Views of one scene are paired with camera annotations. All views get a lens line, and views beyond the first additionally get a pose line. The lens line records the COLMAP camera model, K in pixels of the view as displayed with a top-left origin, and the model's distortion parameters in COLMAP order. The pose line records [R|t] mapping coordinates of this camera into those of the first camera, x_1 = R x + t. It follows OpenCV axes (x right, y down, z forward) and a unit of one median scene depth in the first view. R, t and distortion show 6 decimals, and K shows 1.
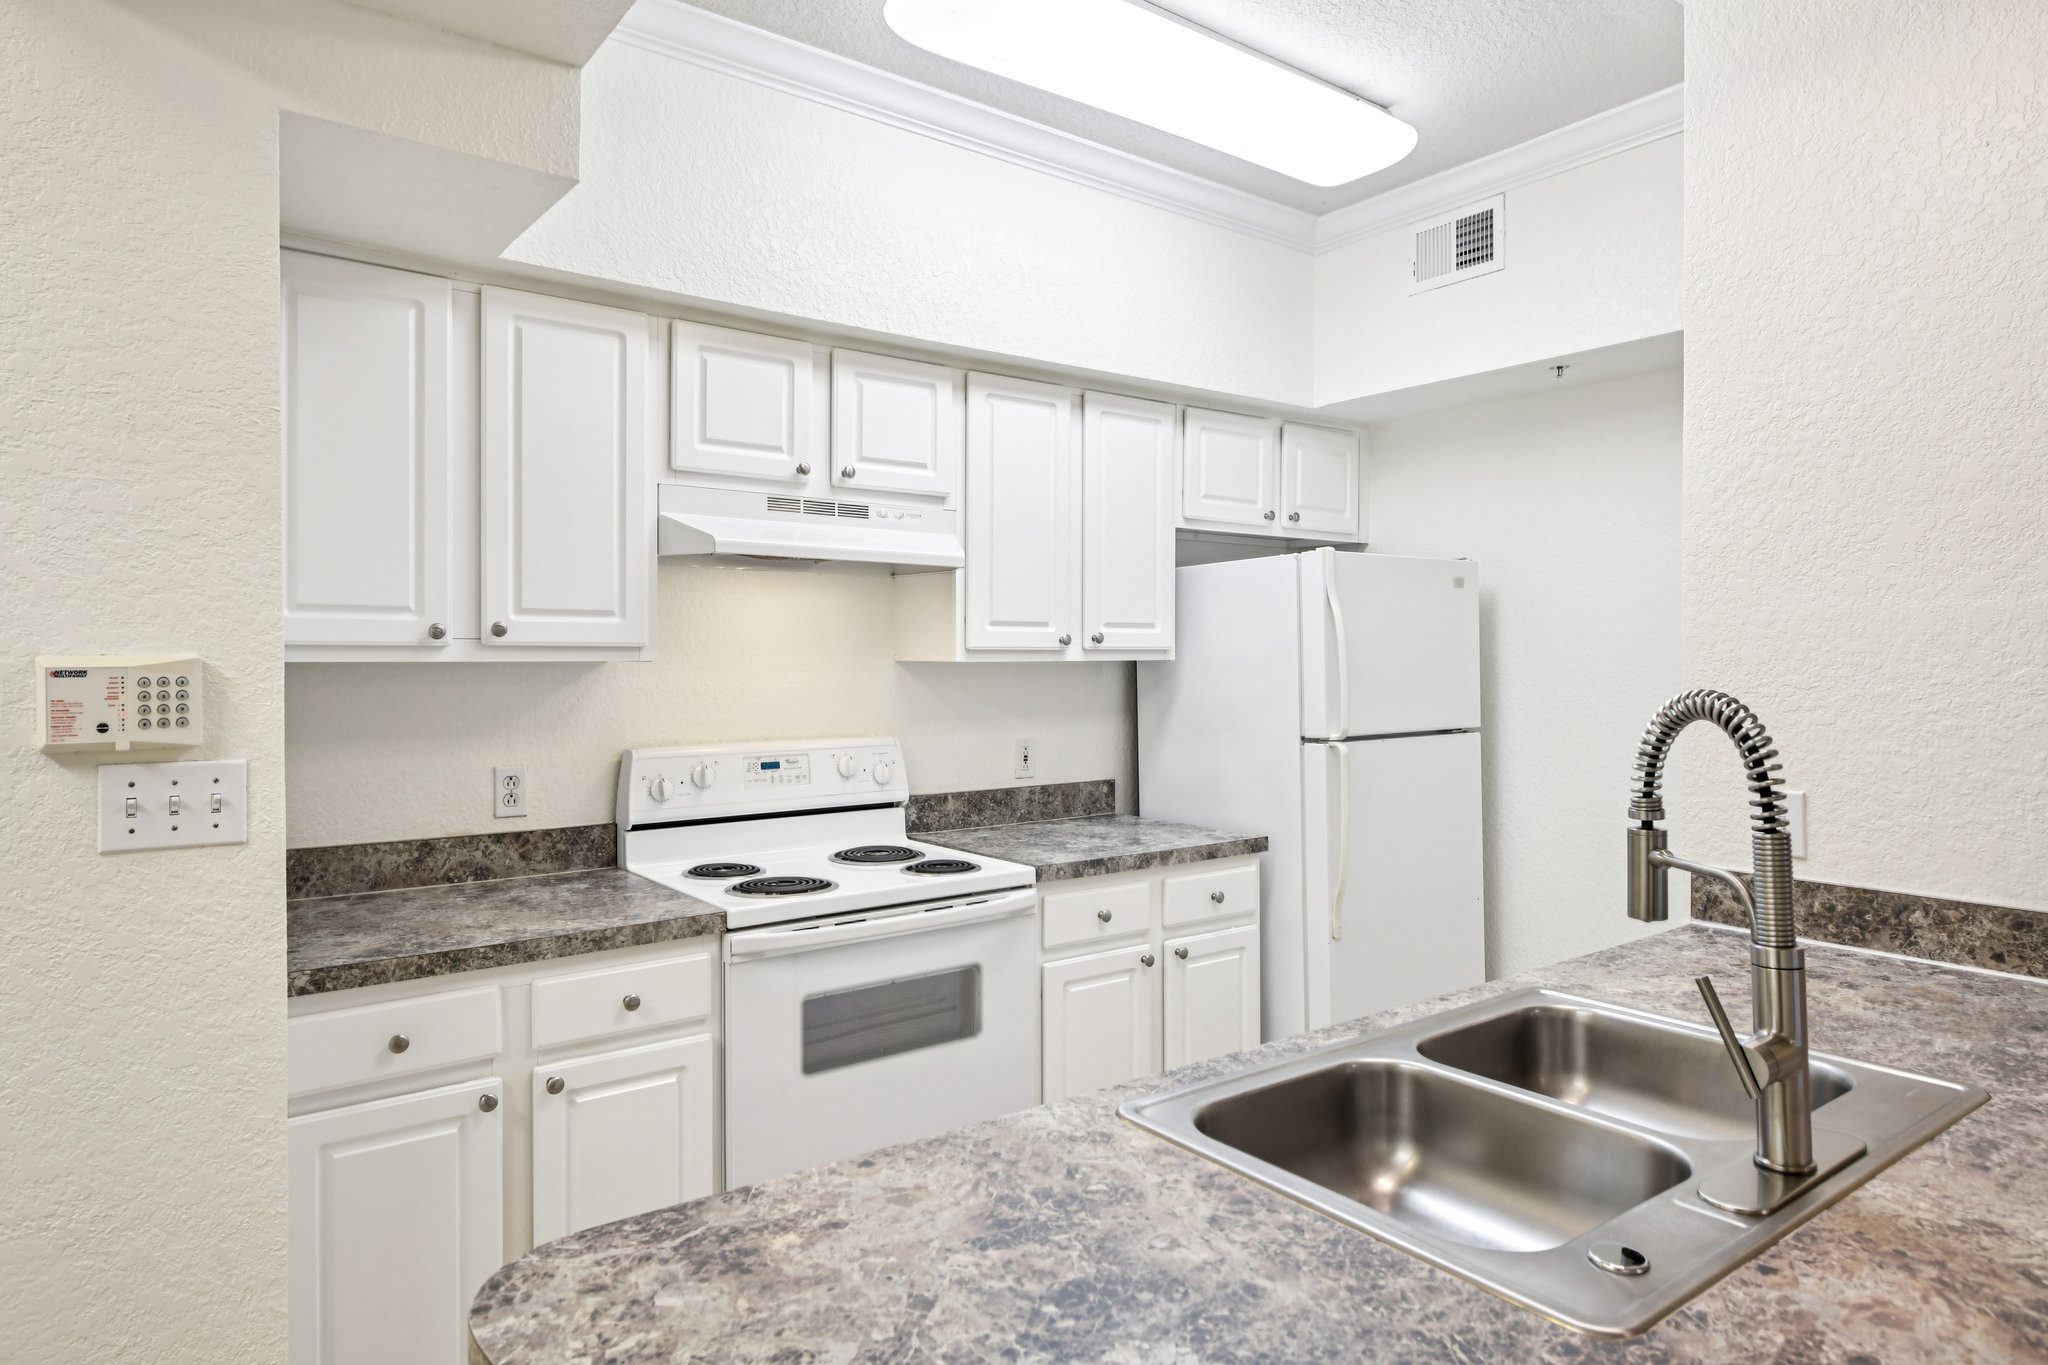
lens RADIAL K [[1204.8, 0, 1024.6], [0, 1204.8, 669.0], [0, 0, 1]] dist [-0.005909, -0.002623]
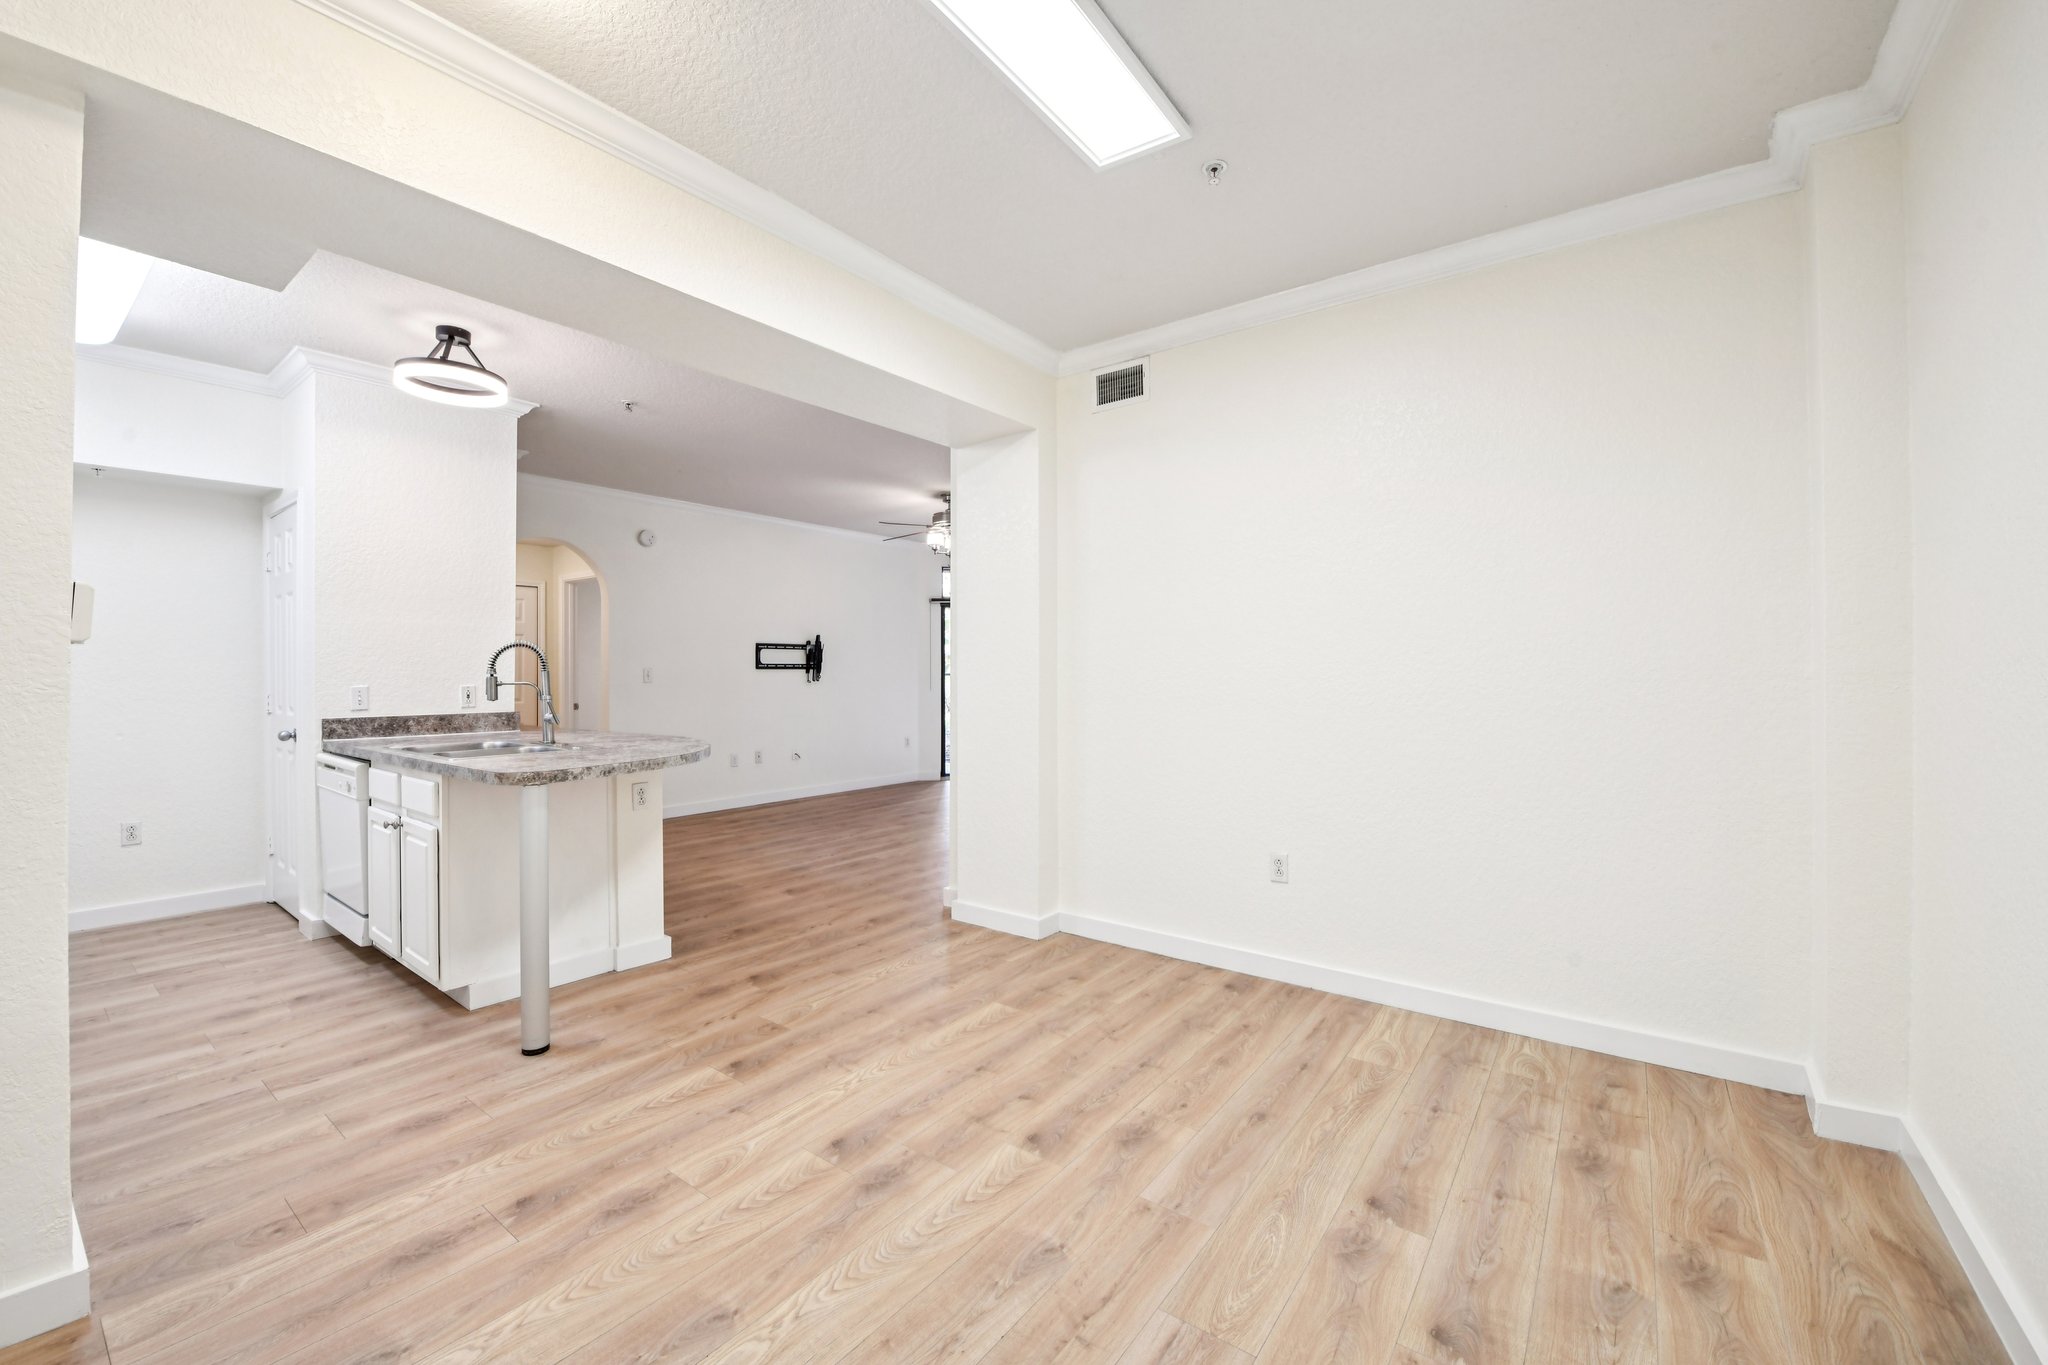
lens RADIAL K [[820.7, 0, 1024.0], [0, 820.7, 682.5], [0, 0, 1]] dist [-0.019911, 0.000013]
pose [[-0.281115, -0.008428, 0.959637, -1.181314], [0.015994, 0.999781, 0.013466, 0.070121], [-0.959541, 0.019134, -0.280919, 0.049795]]
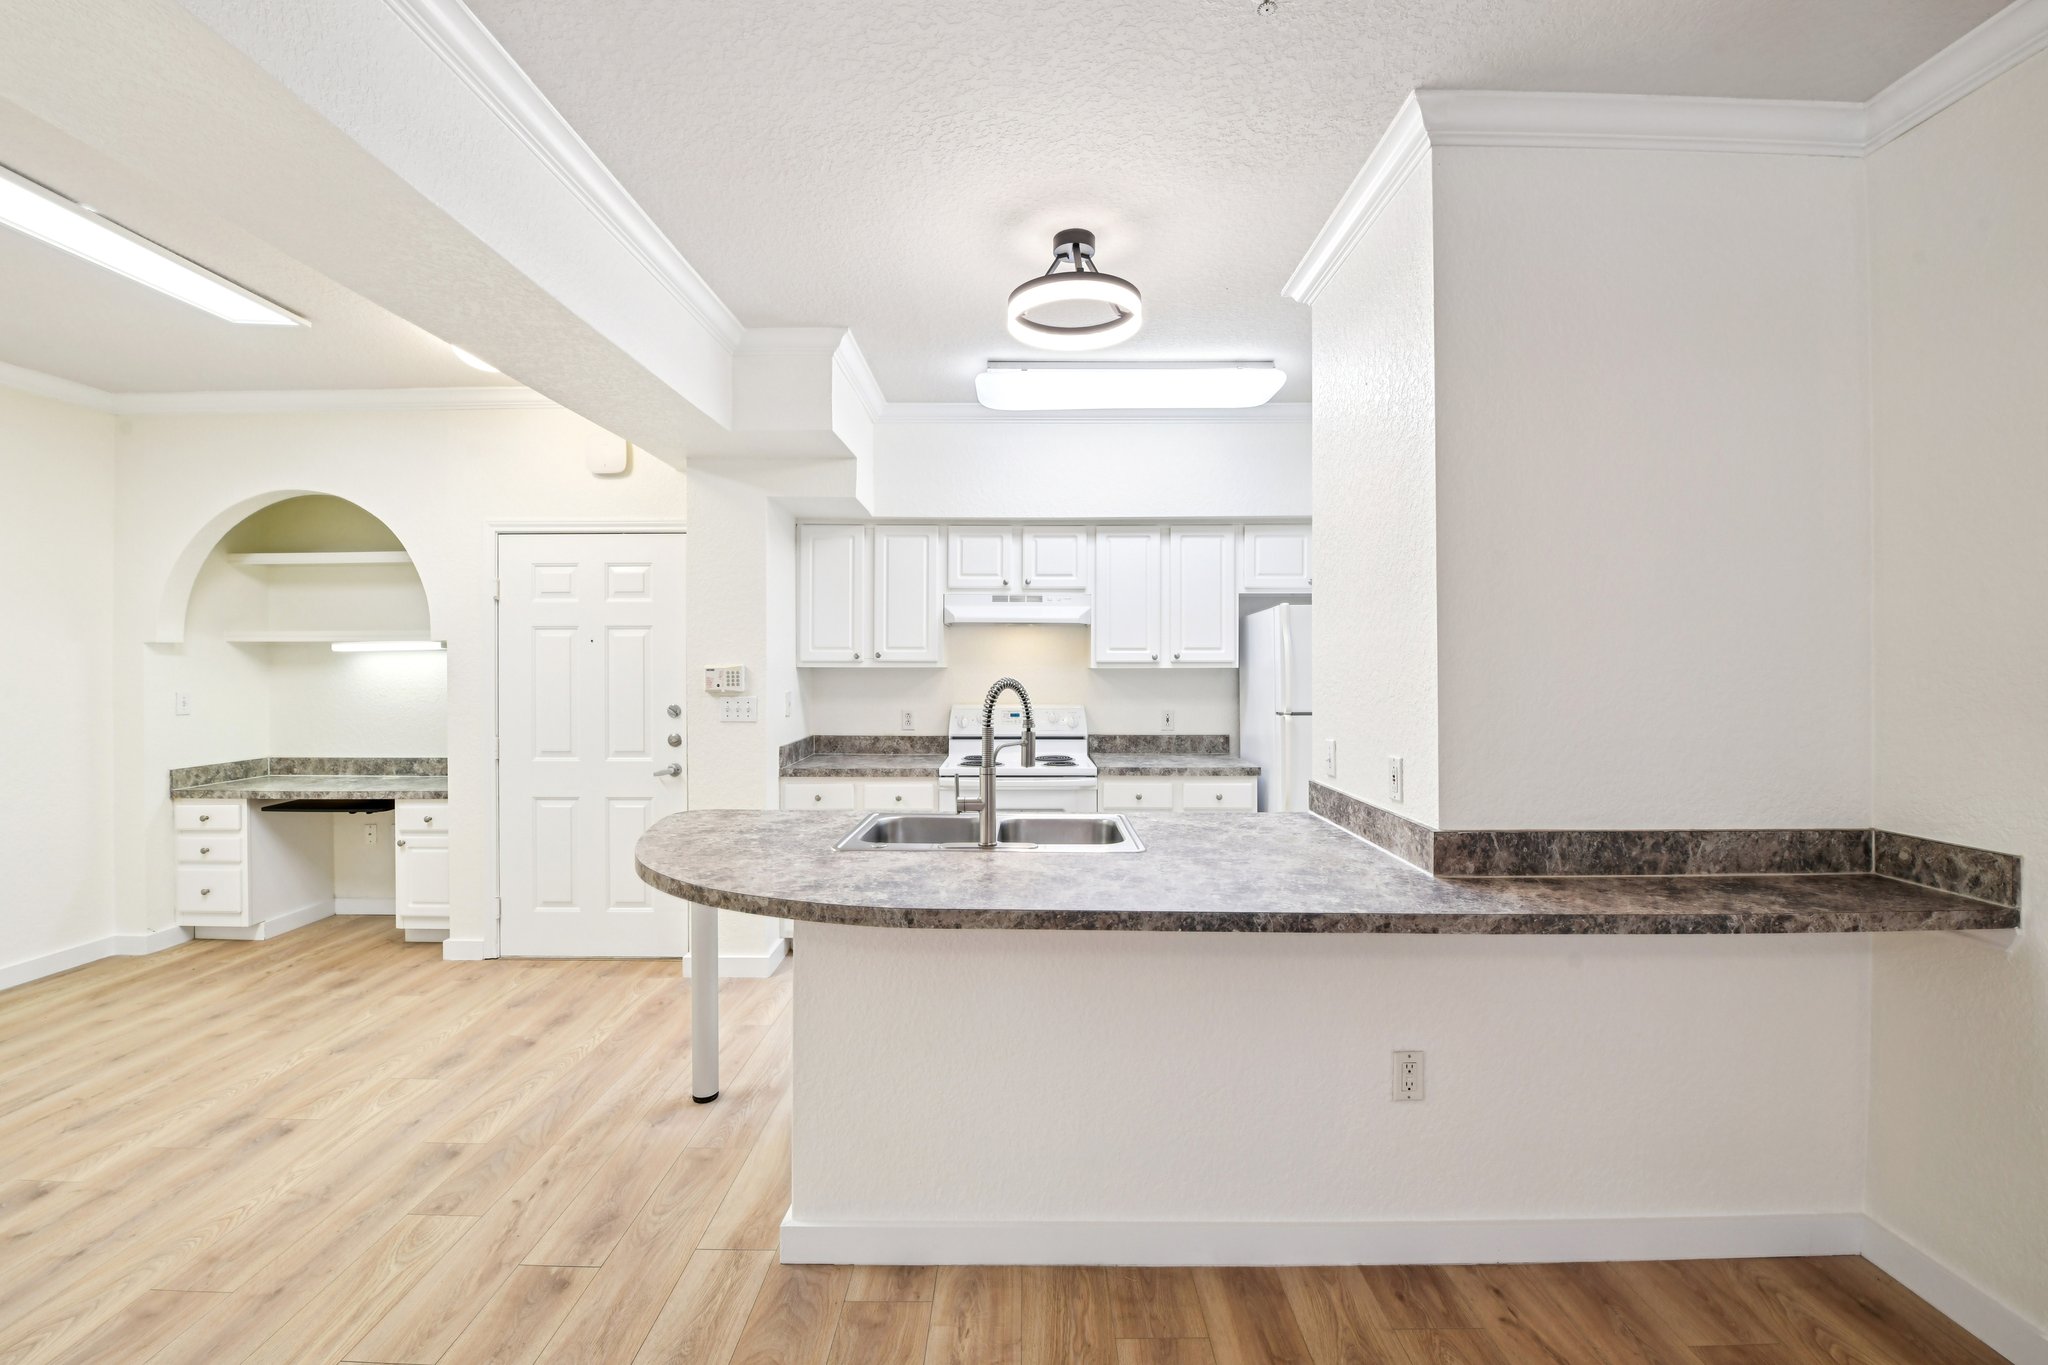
lens RADIAL K [[823.3, 0, 1023.0], [0, 823.3, 662.8], [0, 0, 1]] dist [-0.021357, -0.000167]
pose [[0.793692, -0.001899, -0.608317, 0.775091], [-0.007329, 0.999893, -0.012683, 0.003667], [0.608276, 0.014524, 0.793592, -0.202194]]
